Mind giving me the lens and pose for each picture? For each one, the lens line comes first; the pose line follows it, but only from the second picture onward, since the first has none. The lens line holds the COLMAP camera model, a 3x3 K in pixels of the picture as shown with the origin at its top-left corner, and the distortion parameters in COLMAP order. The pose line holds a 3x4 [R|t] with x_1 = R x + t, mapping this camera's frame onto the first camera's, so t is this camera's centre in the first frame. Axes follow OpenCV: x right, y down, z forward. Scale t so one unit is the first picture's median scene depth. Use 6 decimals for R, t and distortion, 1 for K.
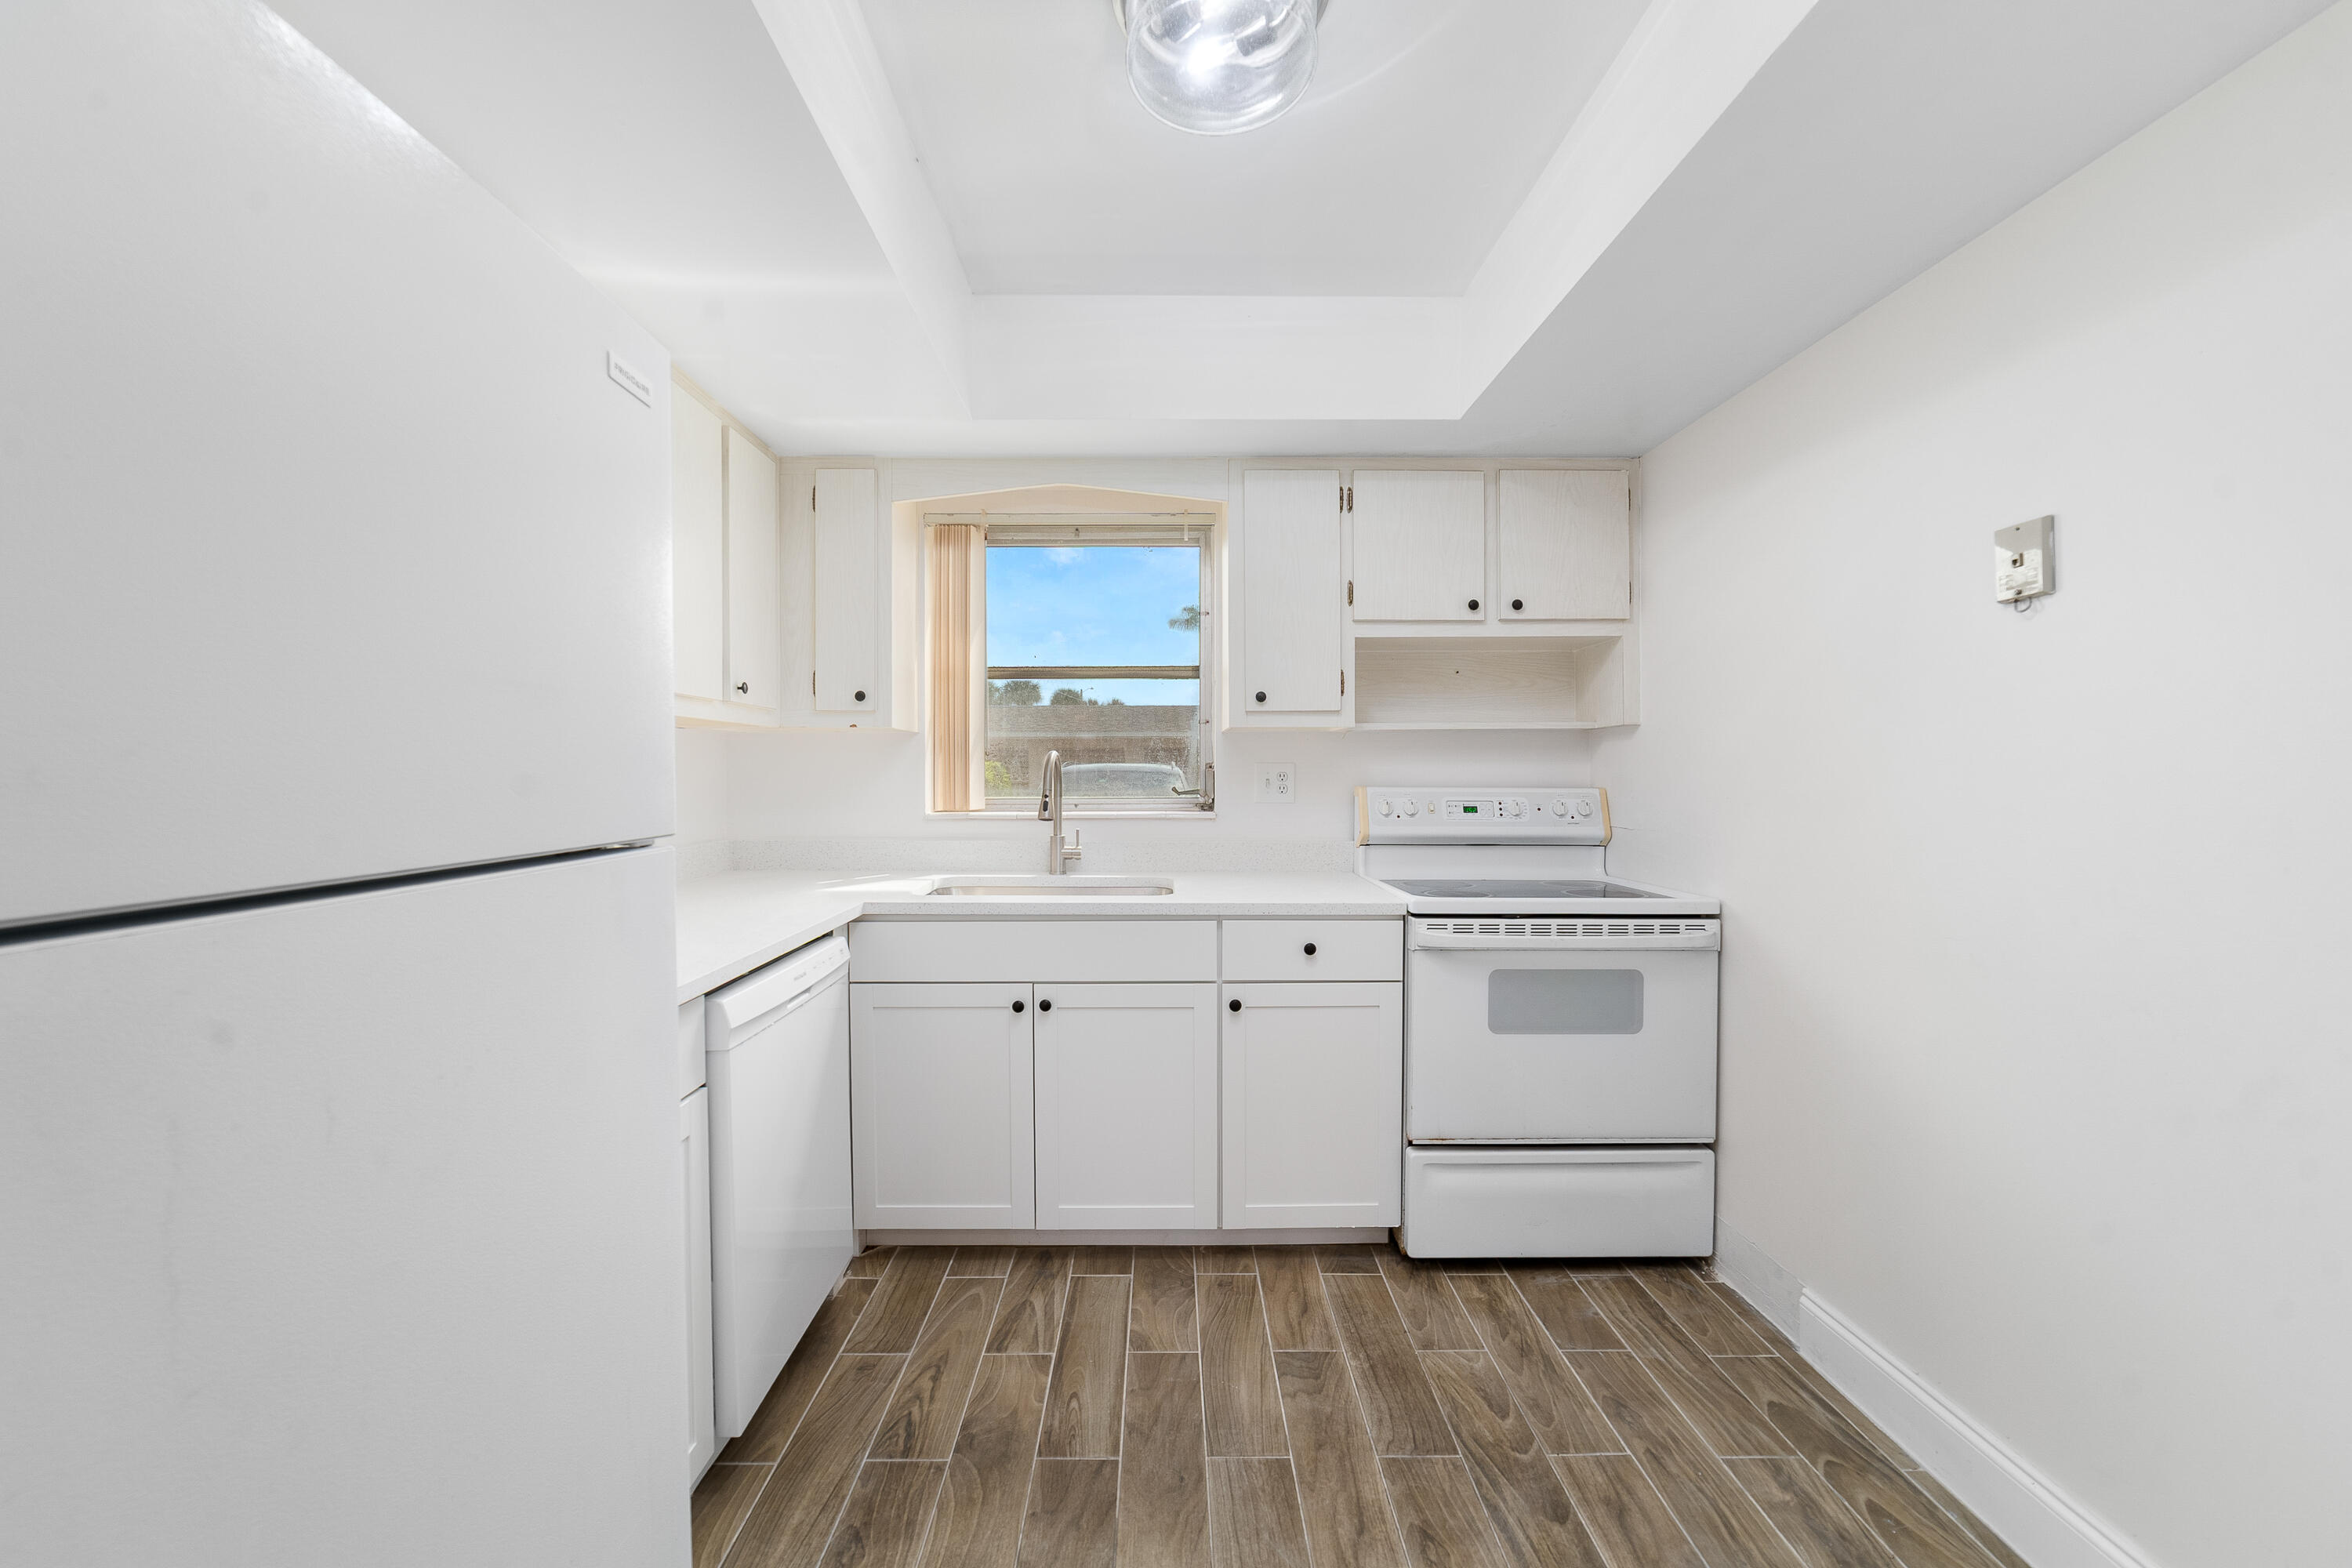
lens RADIAL K [[912.8, 0, 1171.5], [0, 912.8, 785.6], [0, 0, 1]] dist [-0.024235, 0.008635]
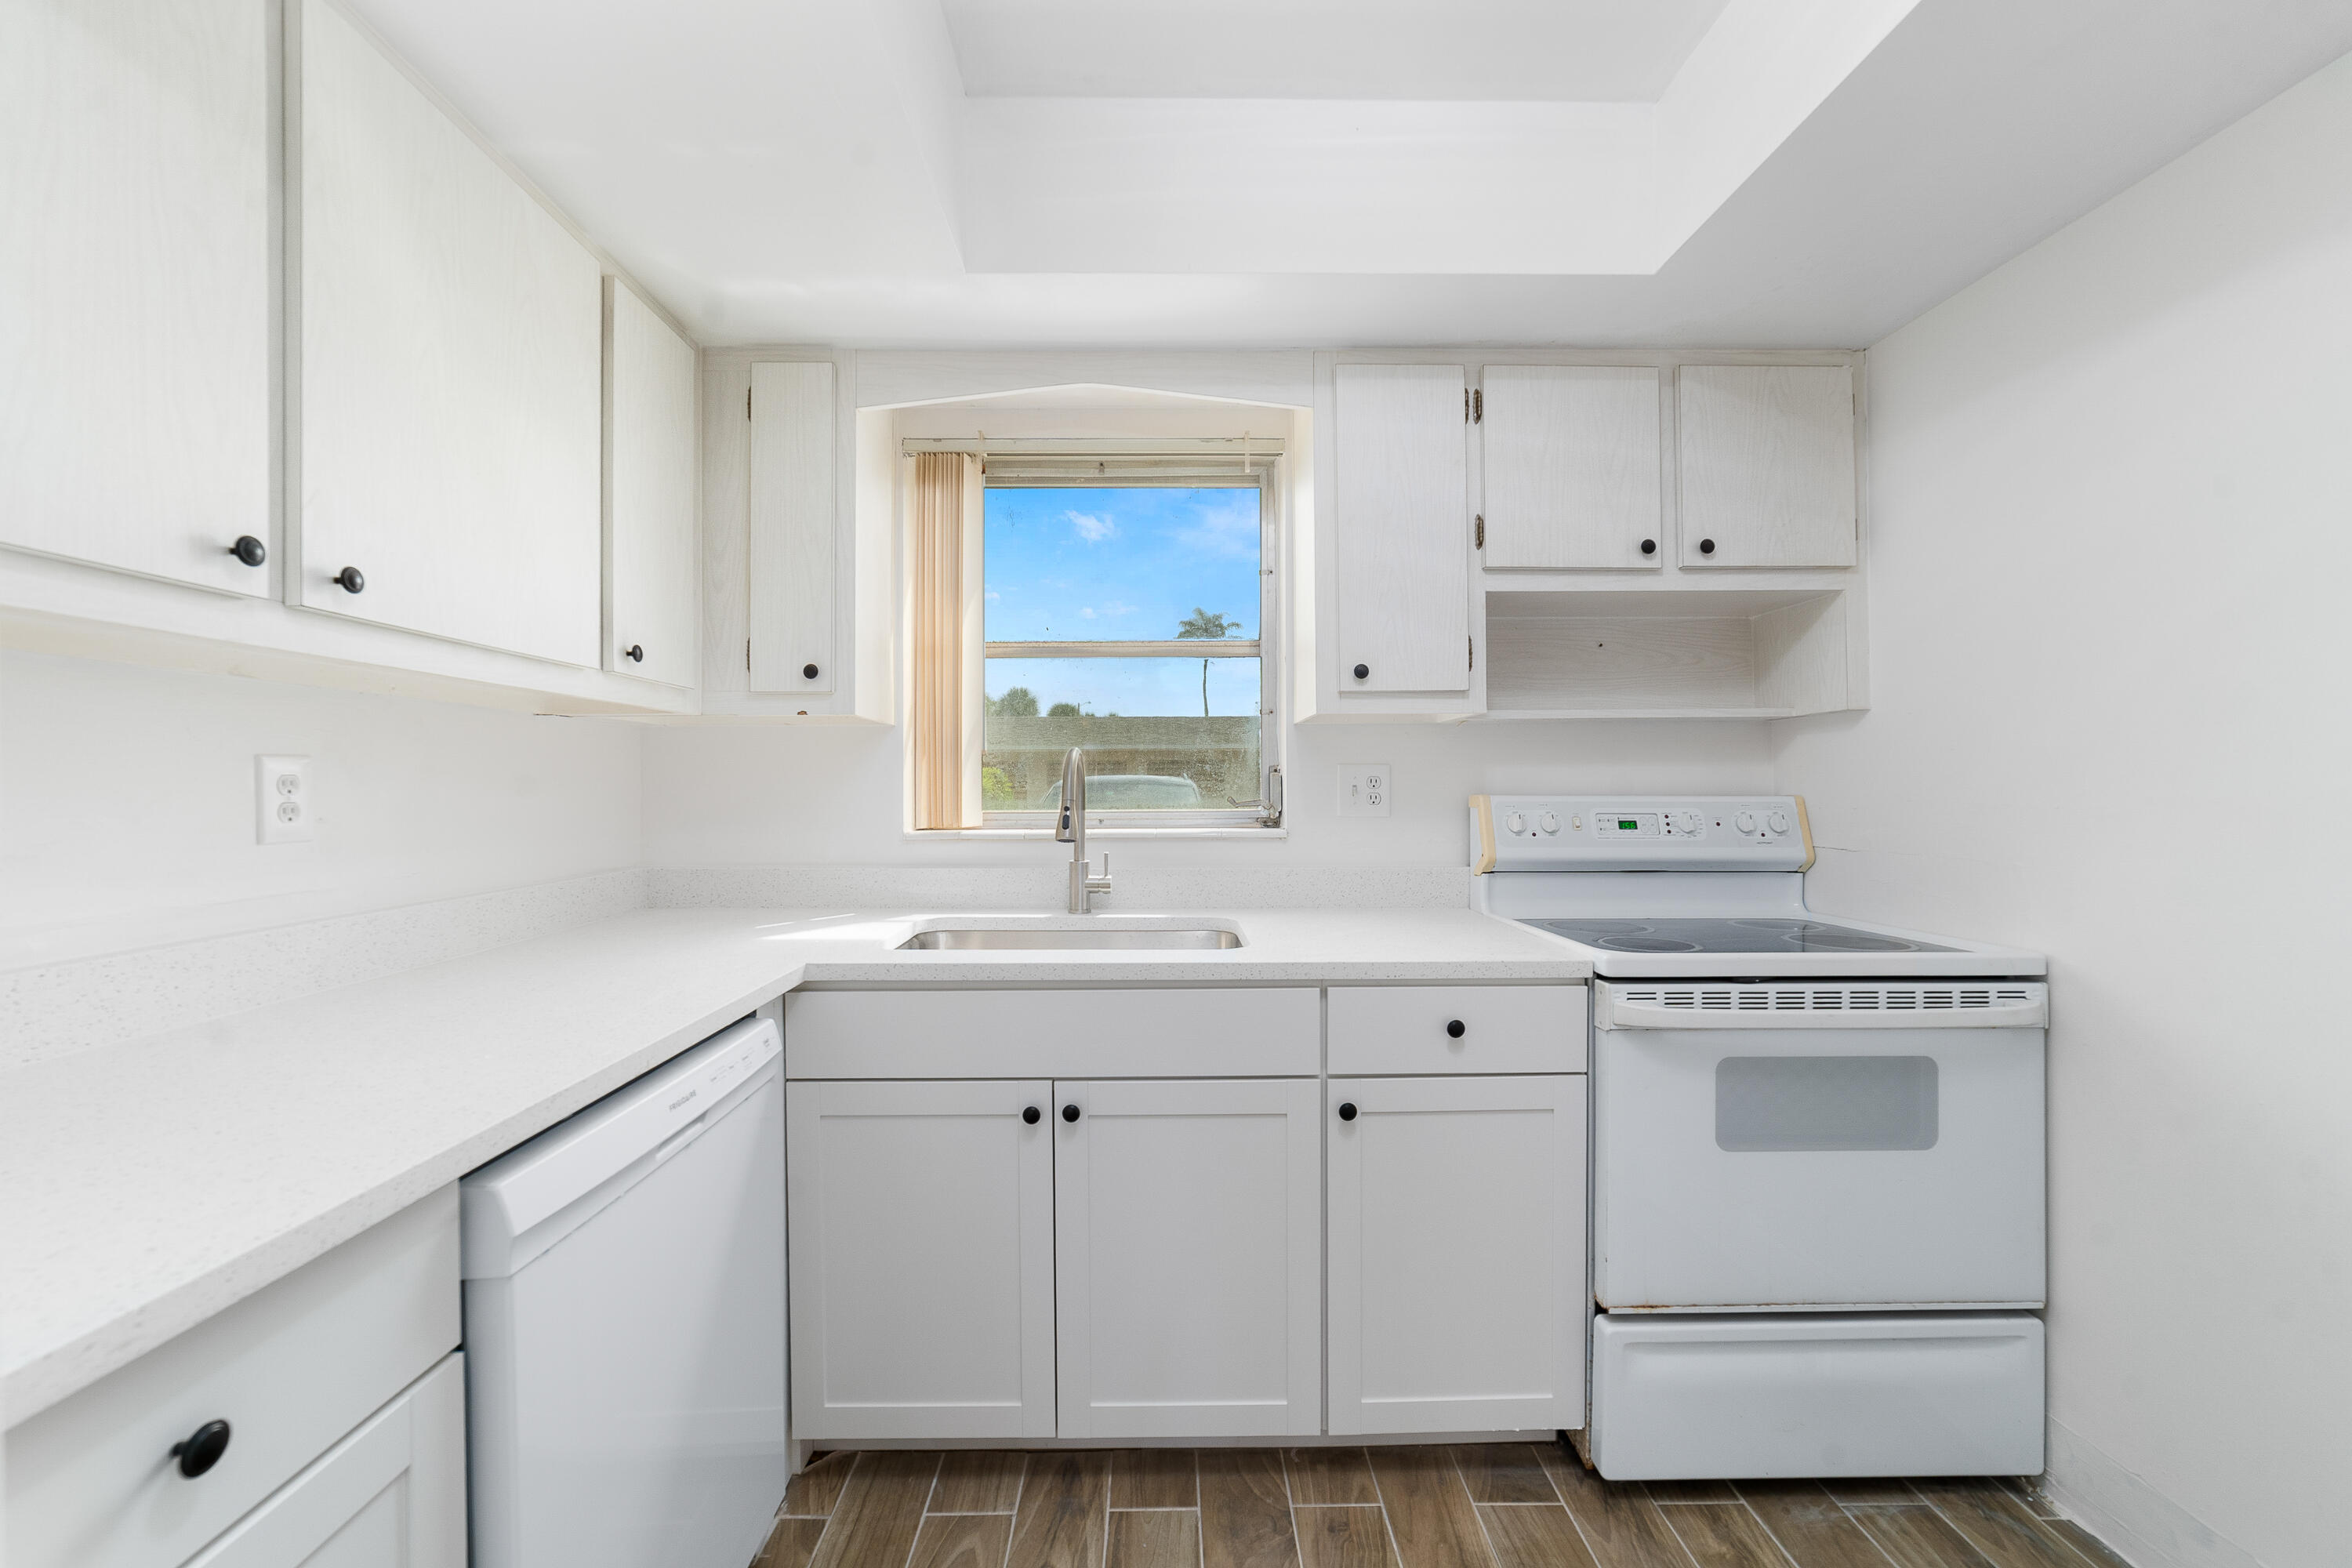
lens RADIAL K [[912.8, 0, 1171.5], [0, 912.8, 785.6], [0, 0, 1]] dist [-0.024235, 0.008635]
pose [[0.999989, -0.002975, 0.003642, -0.064987], [0.003032, 0.999871, -0.015755, 0.005730], [-0.003595, 0.015766, 0.999869, 0.312506]]
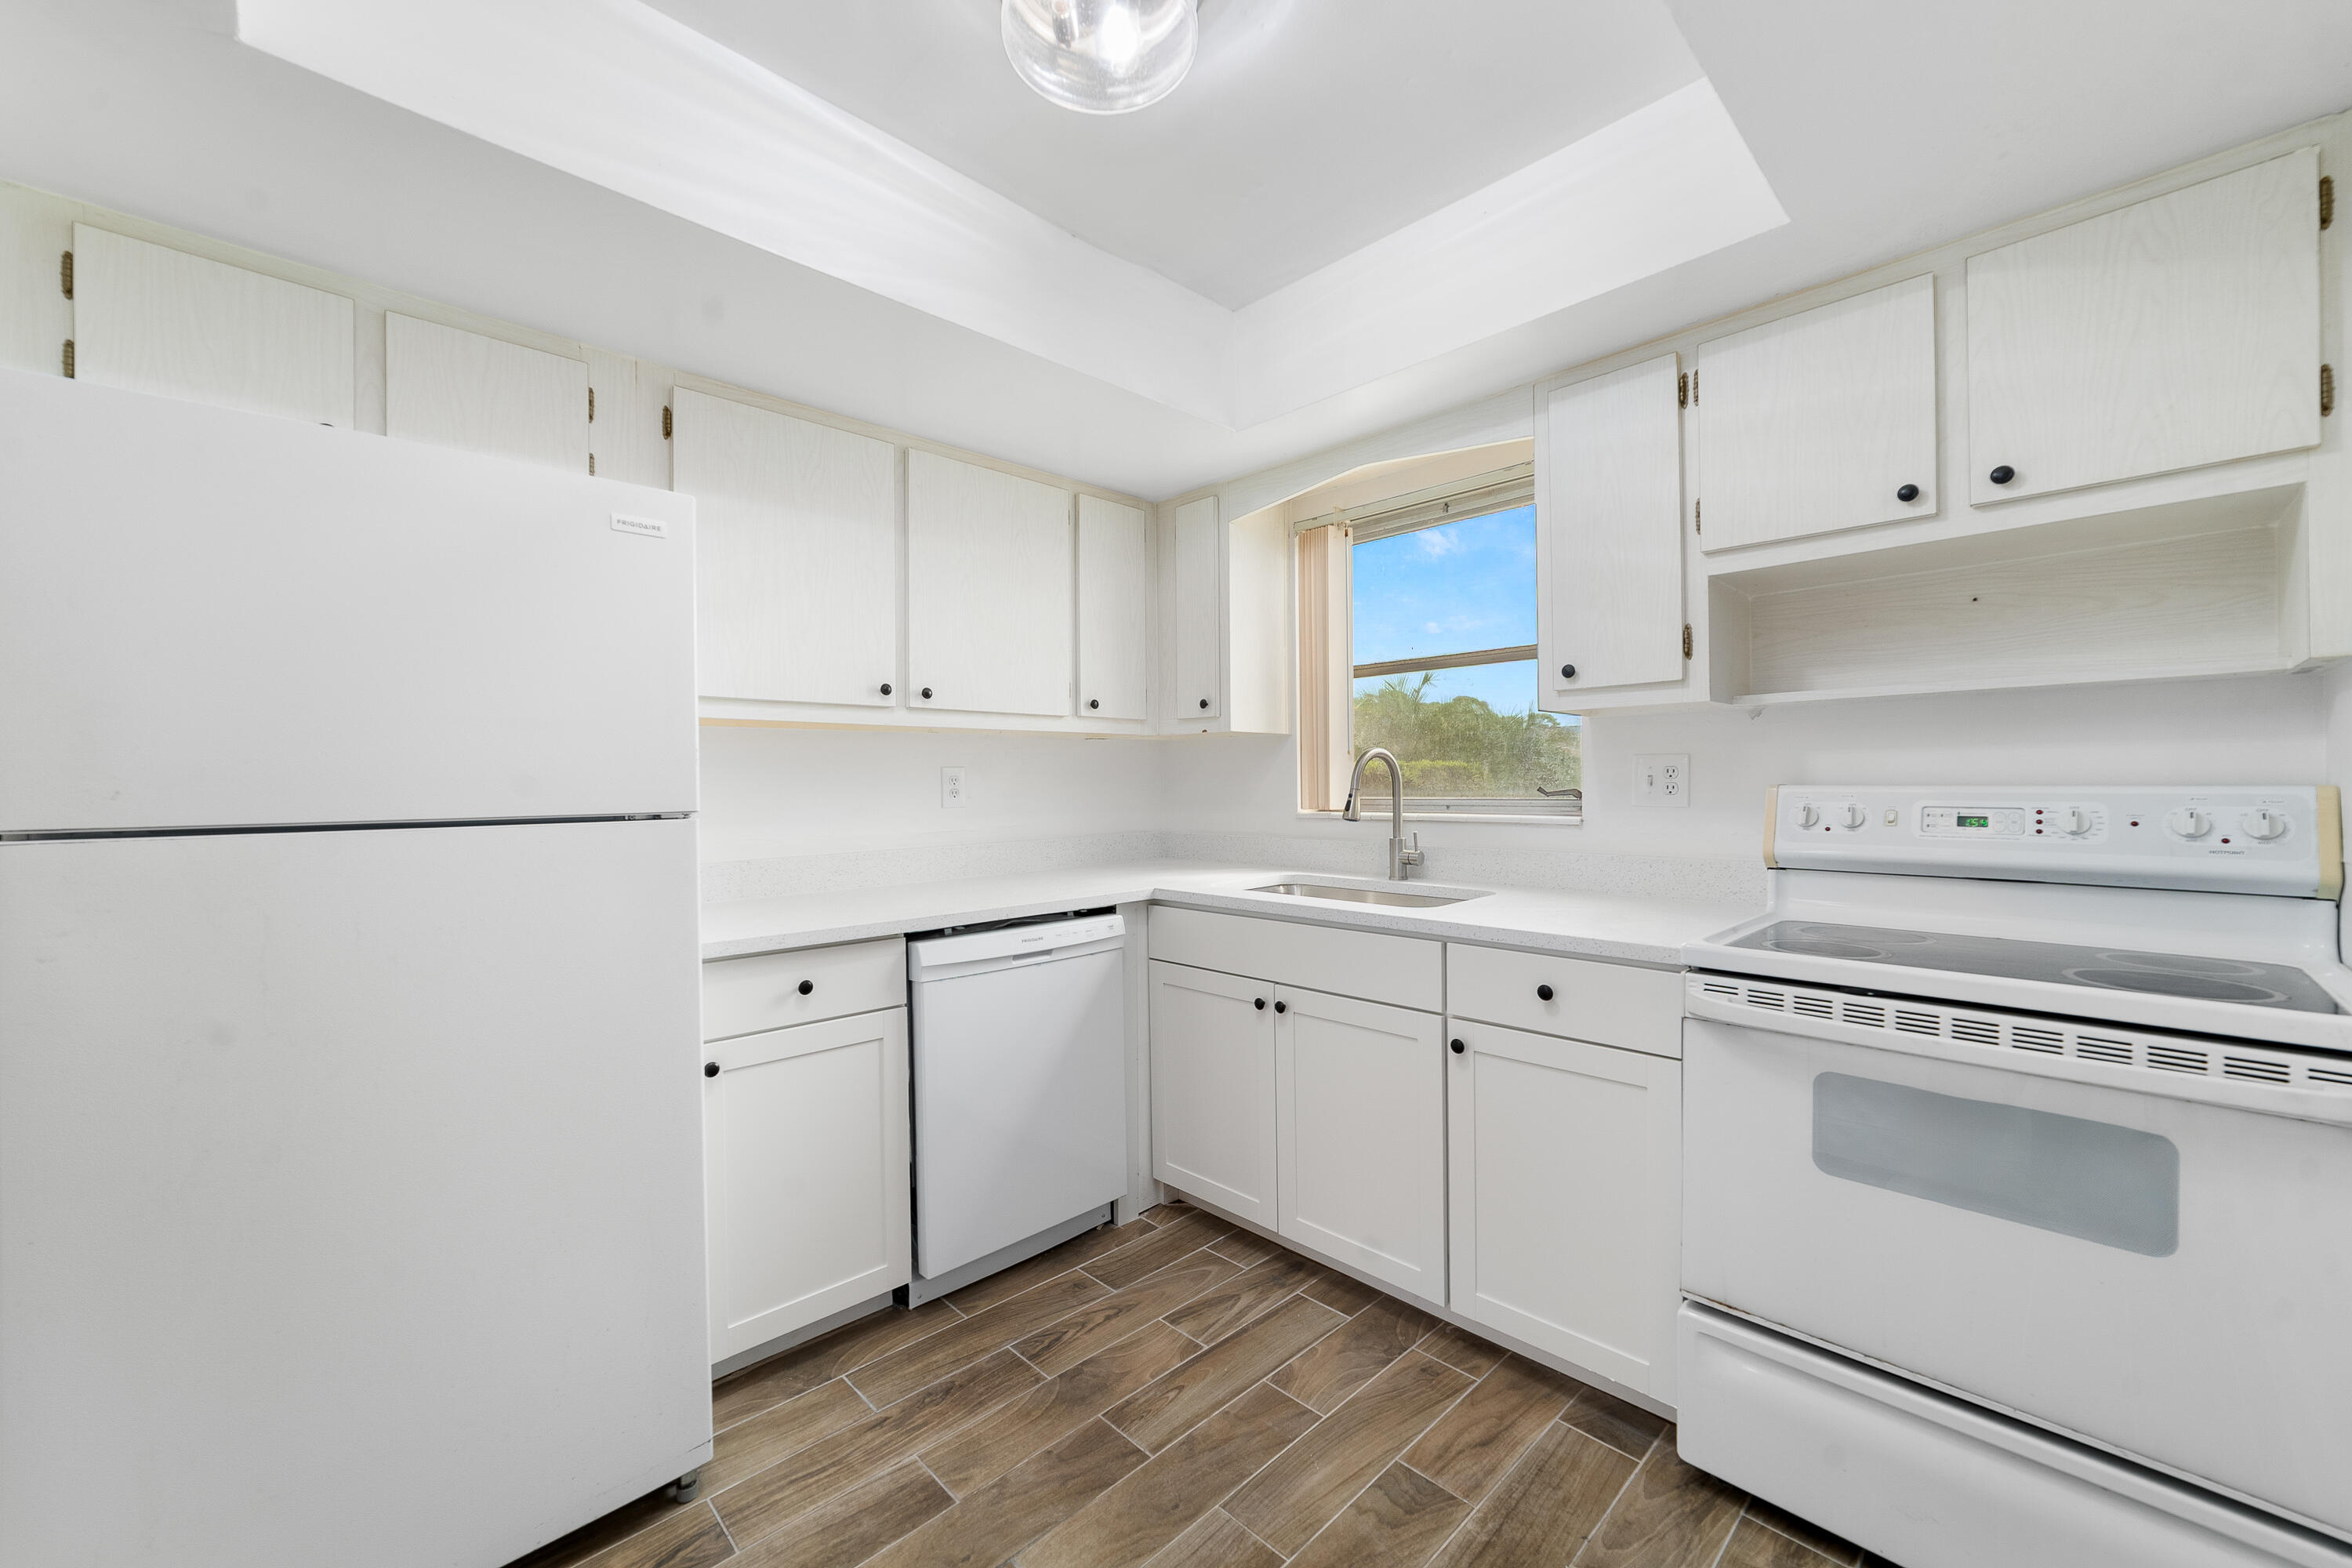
lens RADIAL K [[912.8, 0, 1171.5], [0, 912.8, 785.6], [0, 0, 1]] dist [-0.024235, 0.008635]
pose [[0.688881, -0.003146, -0.724867, 0.496024], [-0.001584, 0.999982, -0.005846, 0.008298], [0.724872, 0.005175, 0.688864, 0.237808]]
